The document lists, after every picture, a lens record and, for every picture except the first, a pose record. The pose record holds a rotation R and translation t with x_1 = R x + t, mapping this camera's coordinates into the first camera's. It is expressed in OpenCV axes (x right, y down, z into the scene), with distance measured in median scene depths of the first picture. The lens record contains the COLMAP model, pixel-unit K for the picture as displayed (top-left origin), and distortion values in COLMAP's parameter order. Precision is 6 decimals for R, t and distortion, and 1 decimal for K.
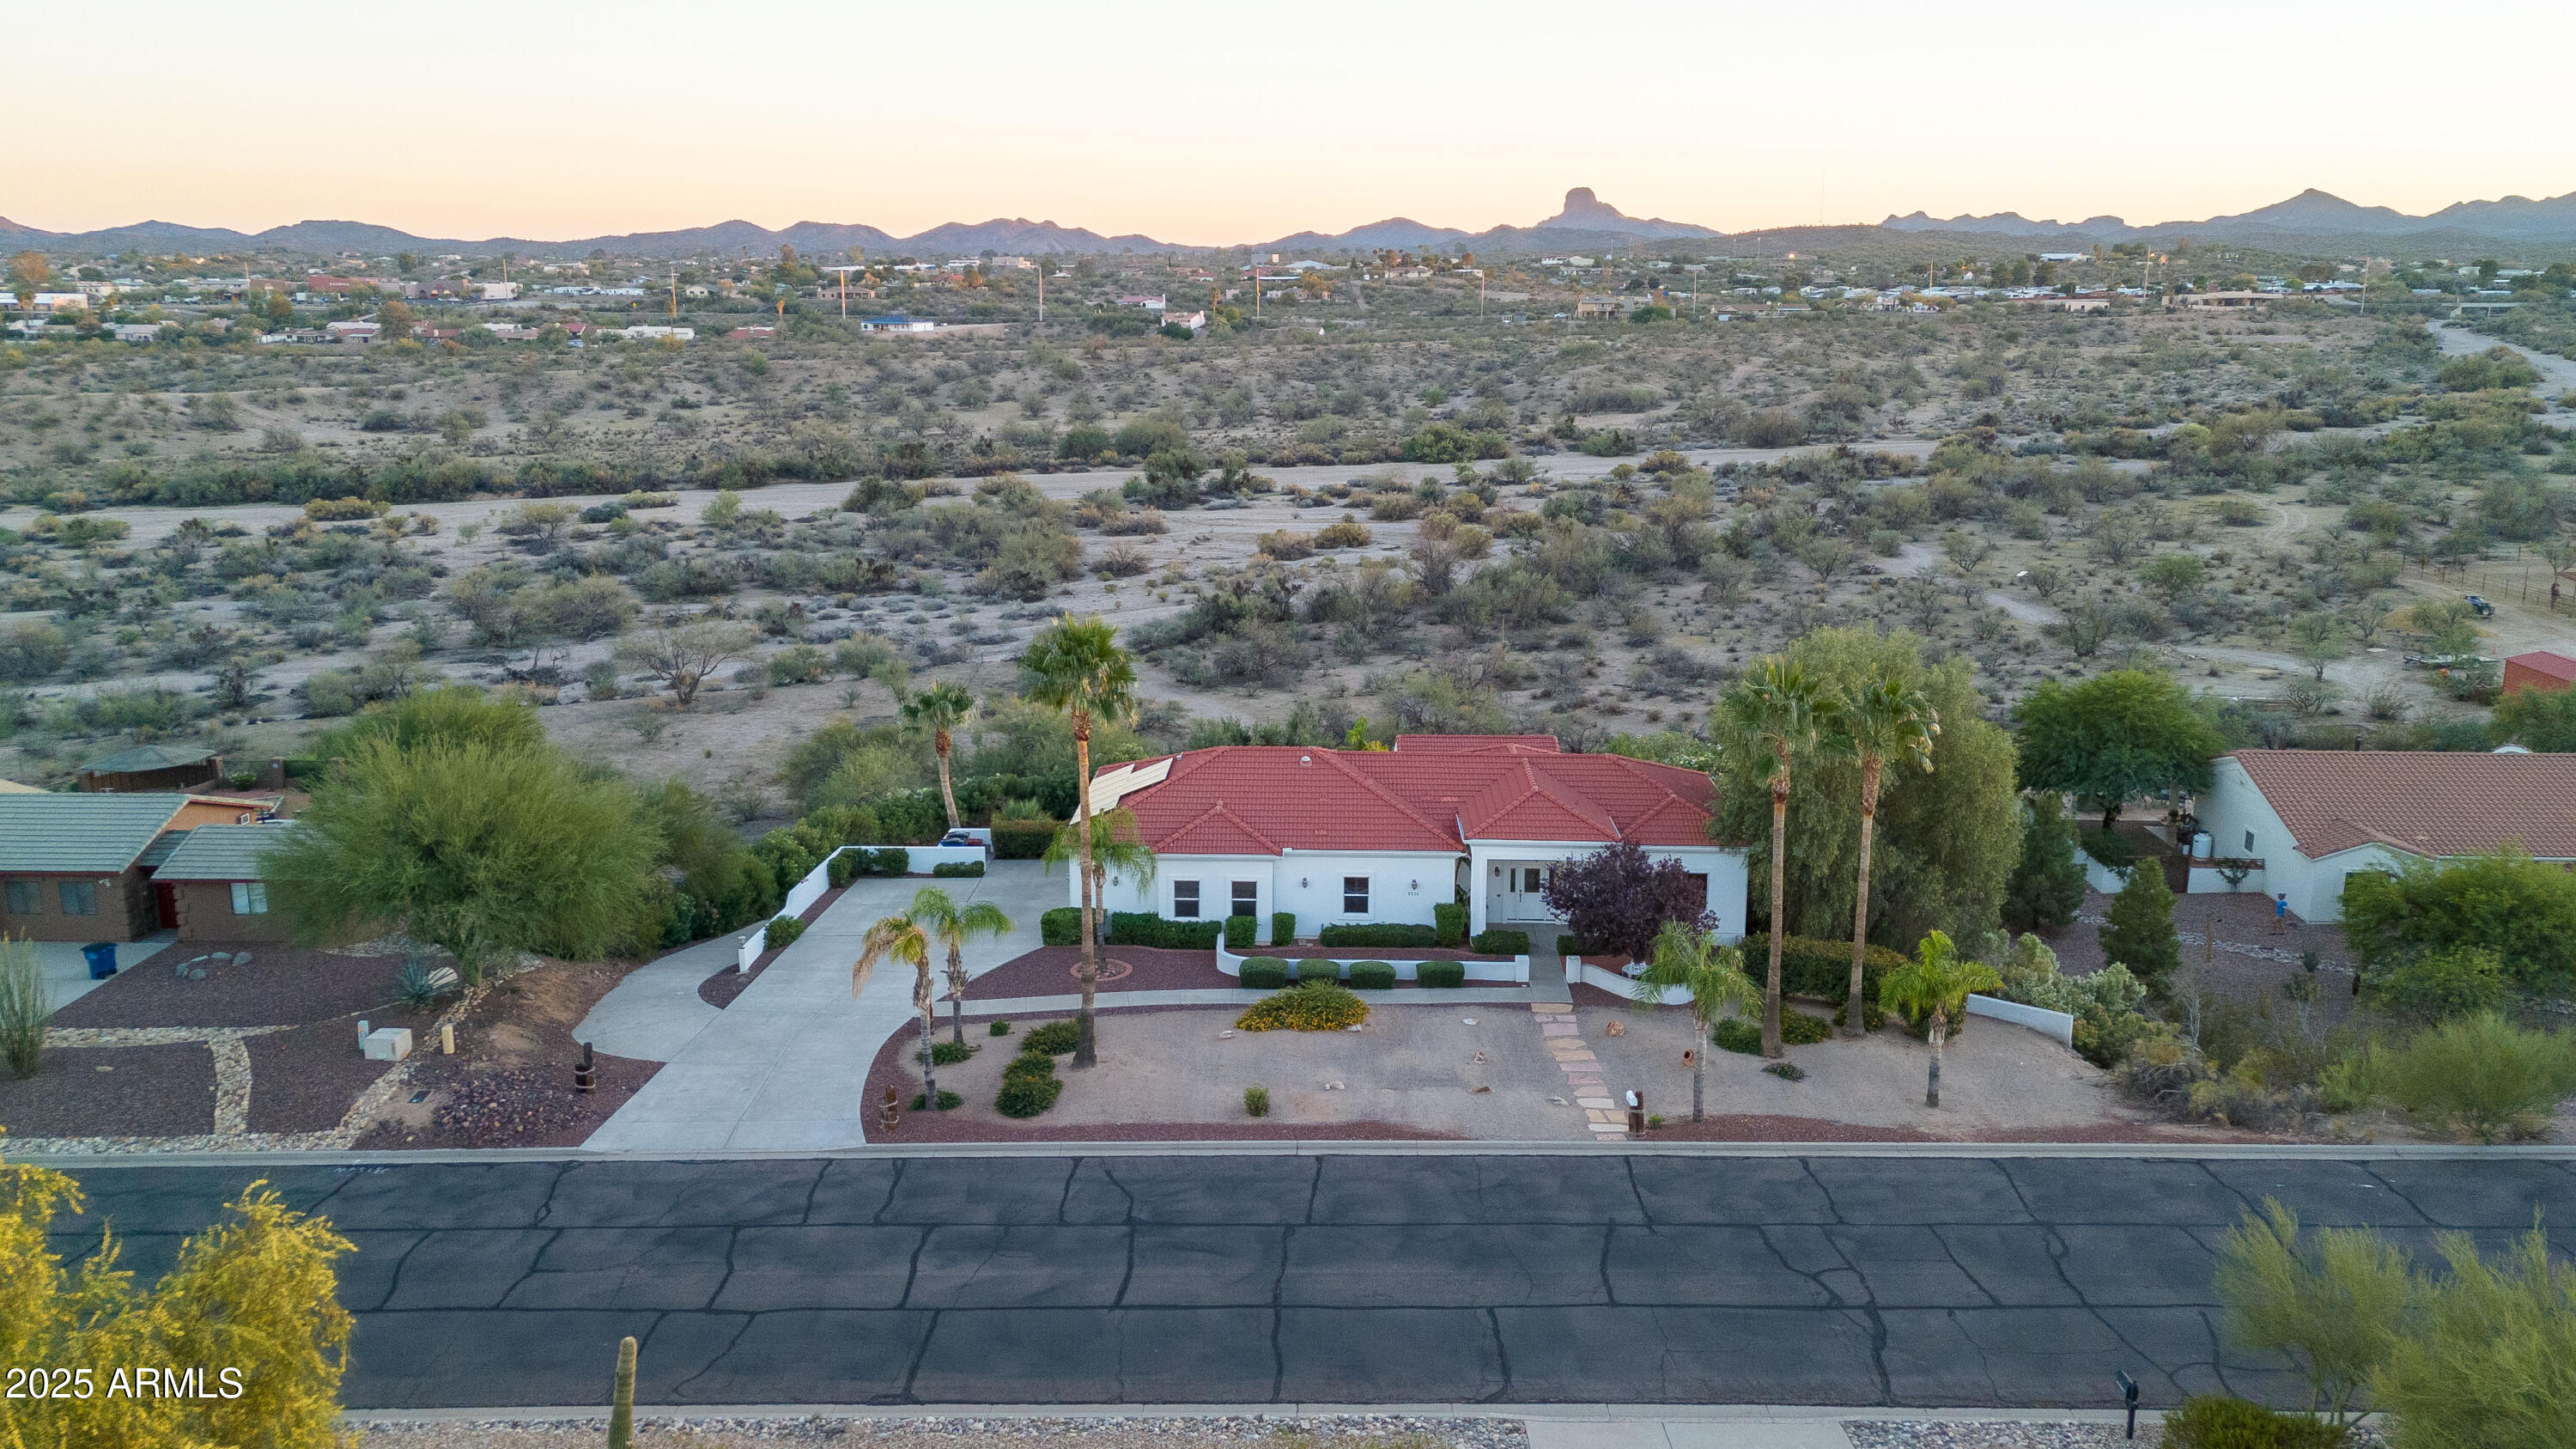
lens RADIAL K [[1914.3, 0, 1278.3], [0, 1914.3, 725.5], [0, 0, 1]] dist [0.082257, -0.087973]
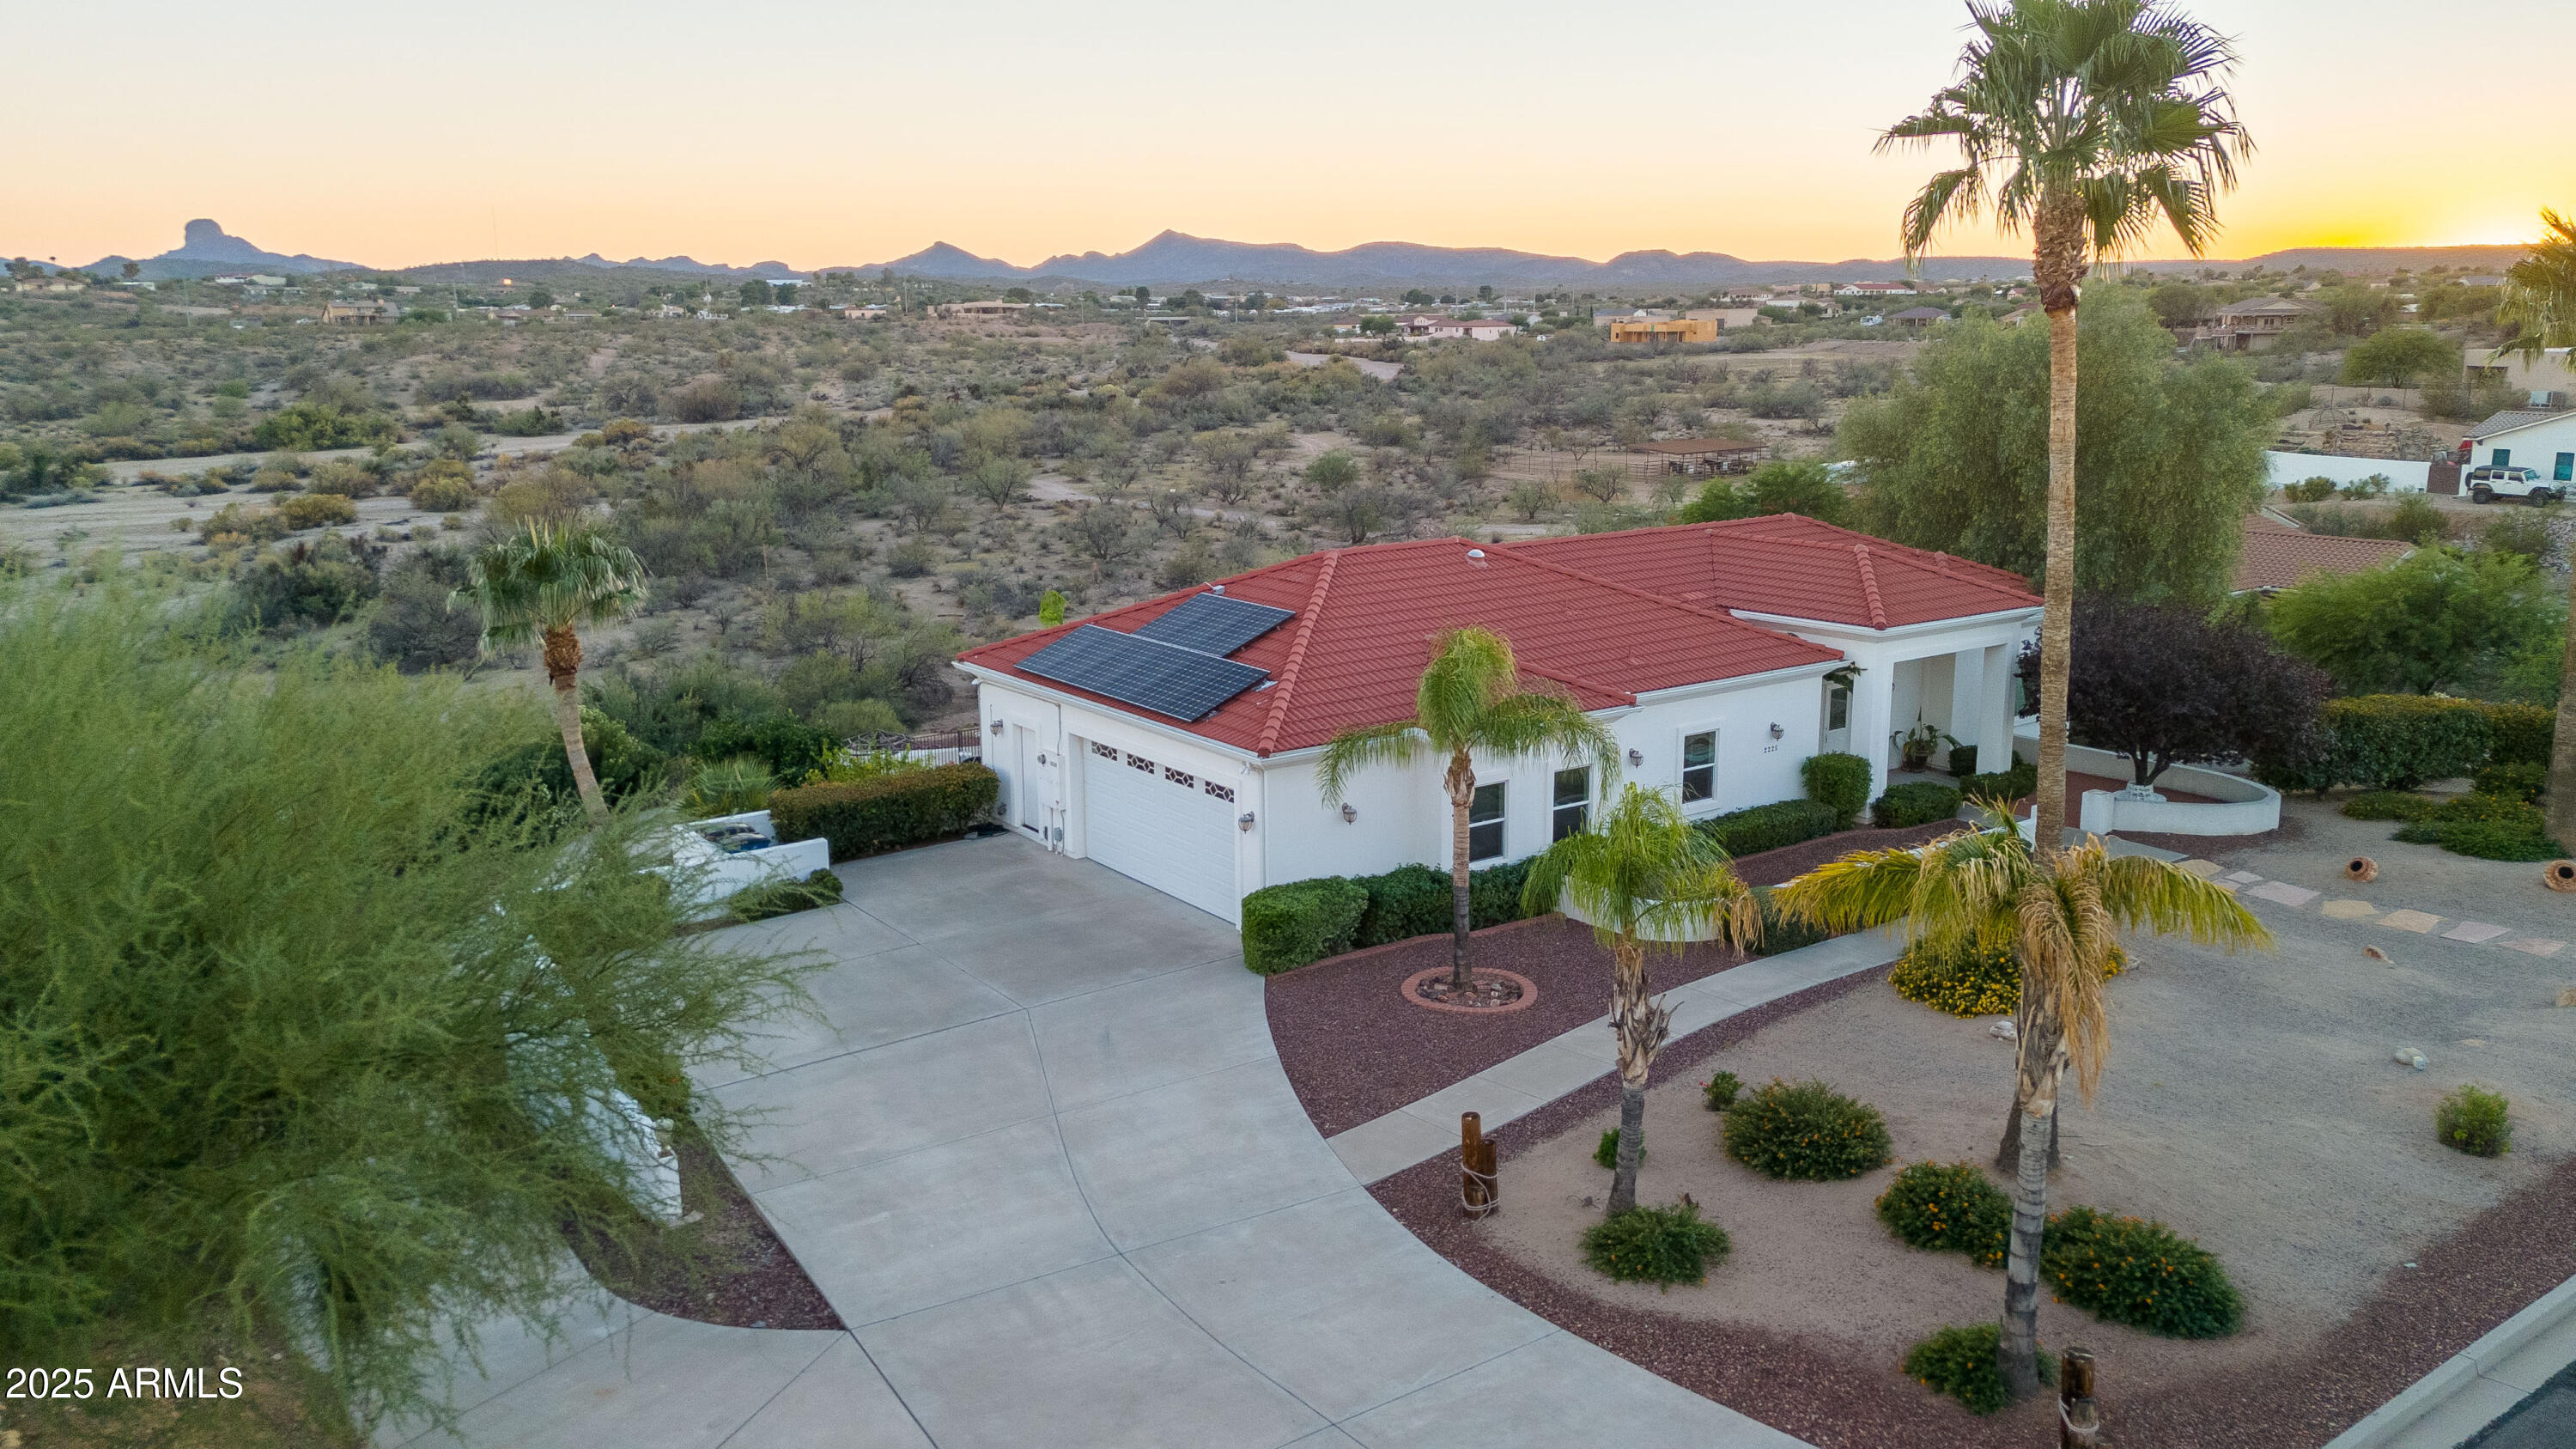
lens RADIAL K [[1881.3, 0, 1288.0], [0, 1881.3, 724.5], [0, 0, 1]] dist [0.059204, -0.052706]
pose [[0.792489, -0.133843, 0.595019, -0.366873], [0.144899, 0.989007, 0.029480, 0.043801], [-0.592424, 0.062855, 0.803171, 0.634920]]
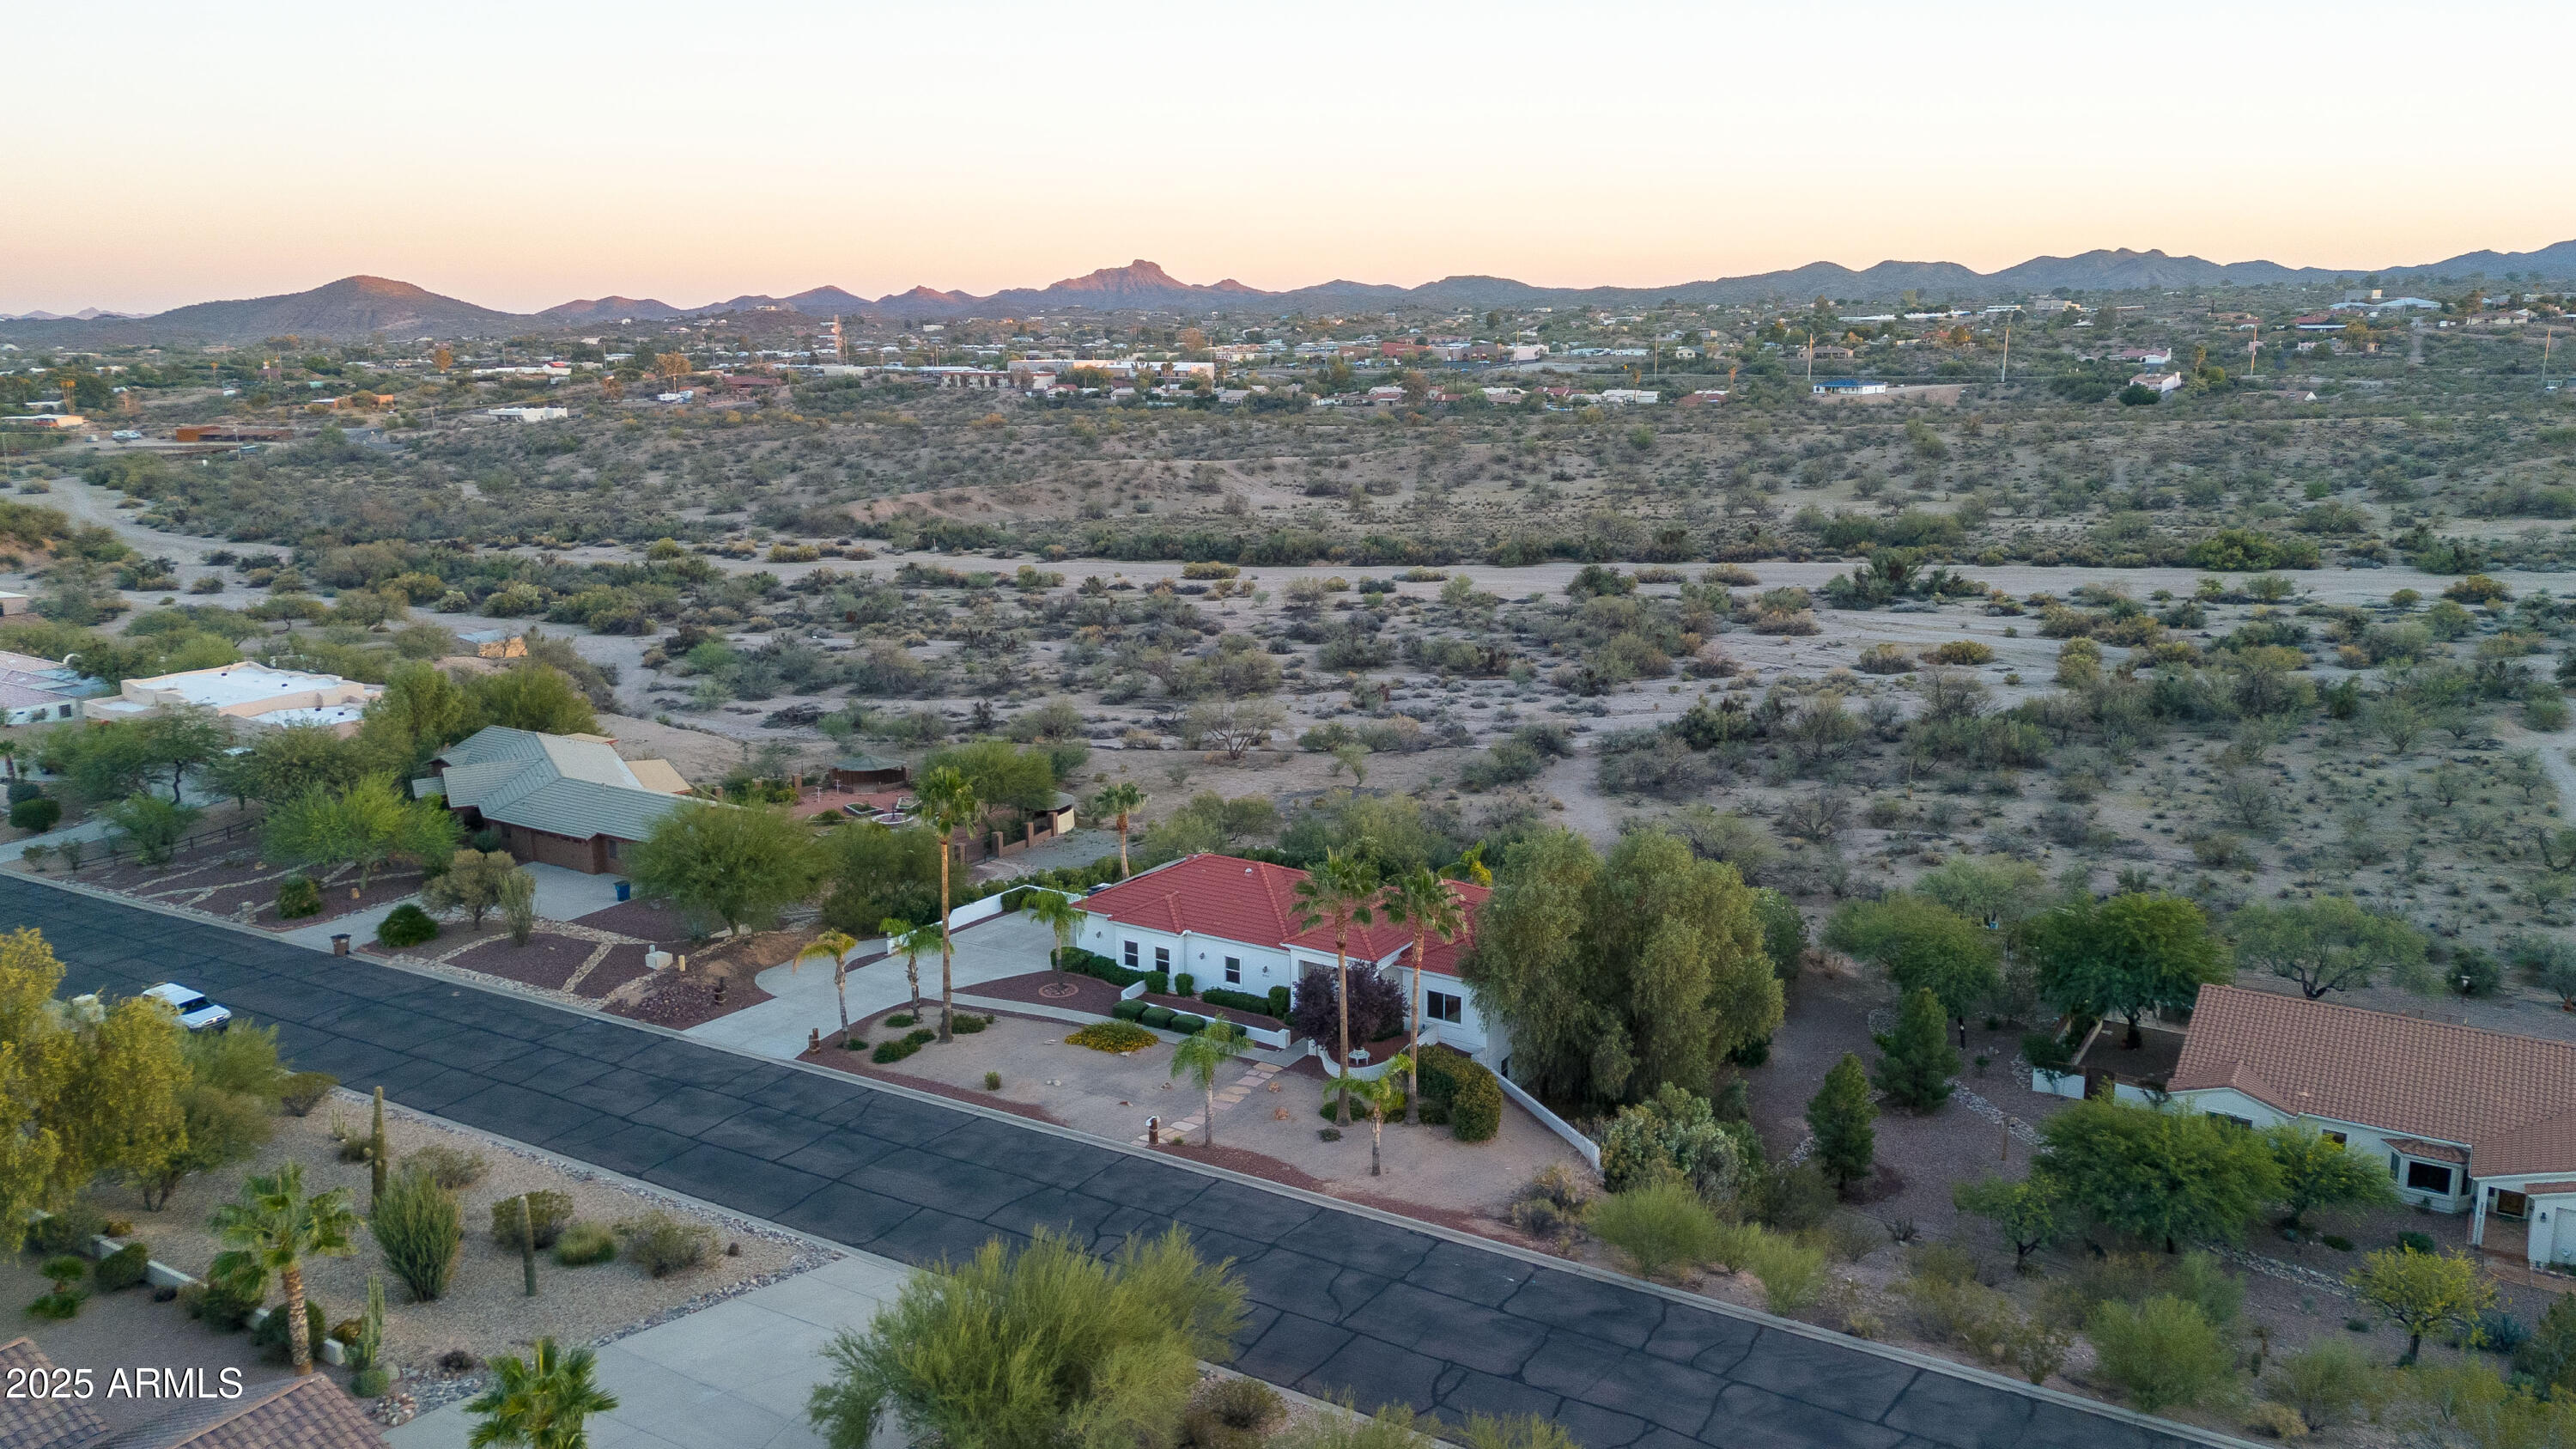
lens RADIAL K [[1864.9, 0, 1288.0], [0, 1864.9, 724.5], [0, 0, 1]] dist [0.089971, -0.114147]
pose [[0.857690, 0.098194, -0.504704, 0.763064], [-0.104933, 0.994364, 0.015139, -0.120289], [0.503346, 0.039976, 0.863159, -0.197497]]
